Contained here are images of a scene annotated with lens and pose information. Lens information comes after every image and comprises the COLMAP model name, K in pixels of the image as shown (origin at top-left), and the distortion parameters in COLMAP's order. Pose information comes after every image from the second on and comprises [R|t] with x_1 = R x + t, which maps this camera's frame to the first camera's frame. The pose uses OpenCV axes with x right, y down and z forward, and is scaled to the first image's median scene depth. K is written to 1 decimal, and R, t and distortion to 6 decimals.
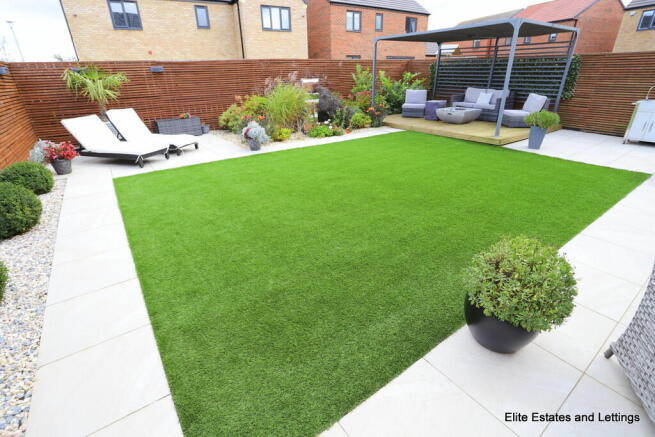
lens RADIAL K [[316.9, 0, 325.3], [0, 316.9, 215.2], [0, 0, 1]] dist [-0.039218, 0.007583]
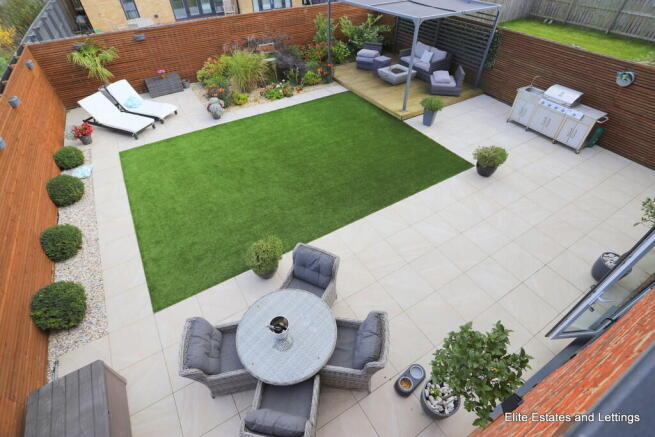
lens RADIAL K [[316.9, 0, 330.2], [0, 316.9, 219.7], [0, 0, 1]] dist [-0.039218, 0.007583]
pose [[0.997023, 0.057438, -0.051431, 0.401370], [-0.036007, 0.936751, 0.348140, -0.319135], [0.068175, -0.345251, 0.936031, -0.430740]]
